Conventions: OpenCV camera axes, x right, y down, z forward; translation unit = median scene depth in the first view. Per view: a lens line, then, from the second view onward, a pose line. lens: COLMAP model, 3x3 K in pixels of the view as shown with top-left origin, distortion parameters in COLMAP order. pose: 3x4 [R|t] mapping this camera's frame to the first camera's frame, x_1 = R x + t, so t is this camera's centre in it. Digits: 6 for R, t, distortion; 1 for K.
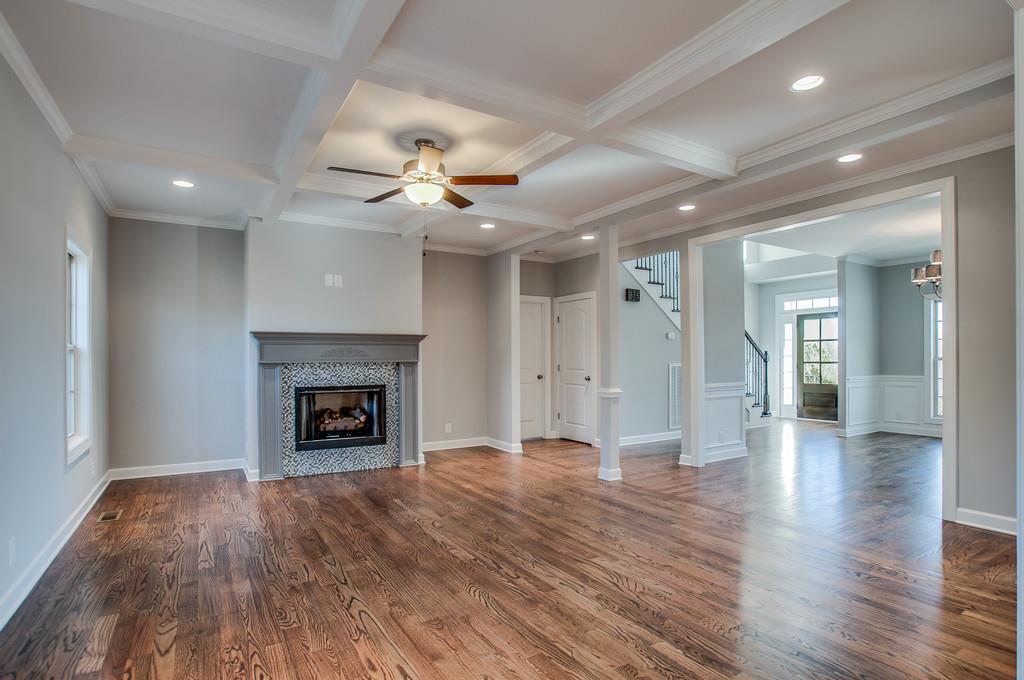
lens RADIAL K [[517.2, 0, 510.5], [0, 517.2, 364.2], [0, 0, 1]] dist [-0.039616, 0.000887]
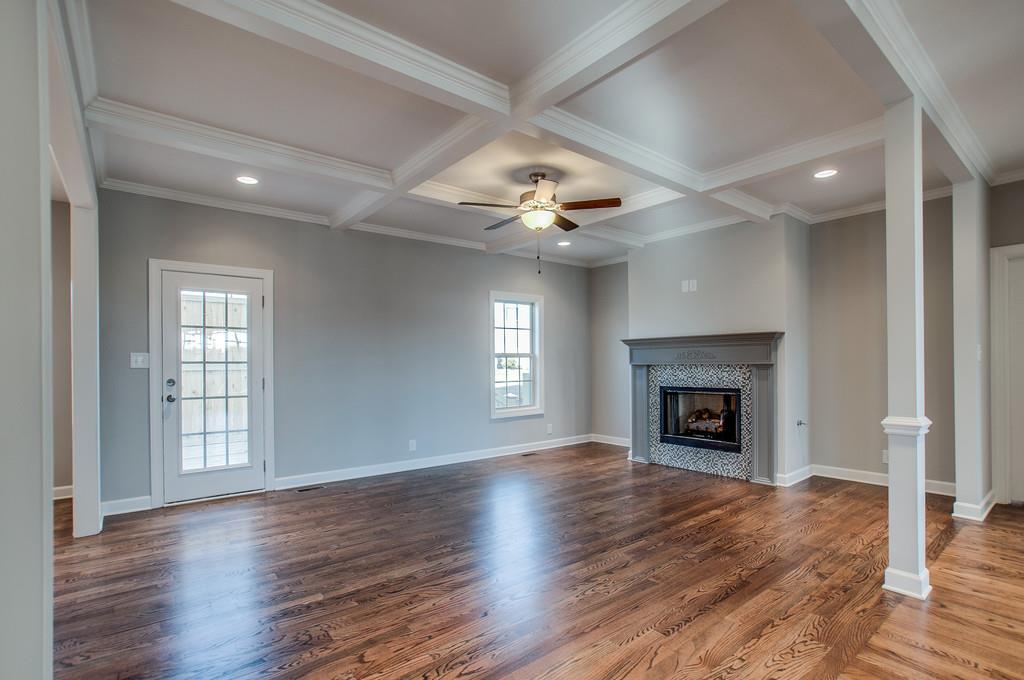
lens RADIAL K [[485.5, 0, 509.8], [0, 485.5, 366.4], [0, 0, 1]] dist [-0.030436, 0.001686]
pose [[0.122442, 0.005832, -0.992459, 0.578844], [-0.000382, 0.999983, 0.005829, -0.004972], [0.992476, -0.000334, 0.122442, 0.507952]]
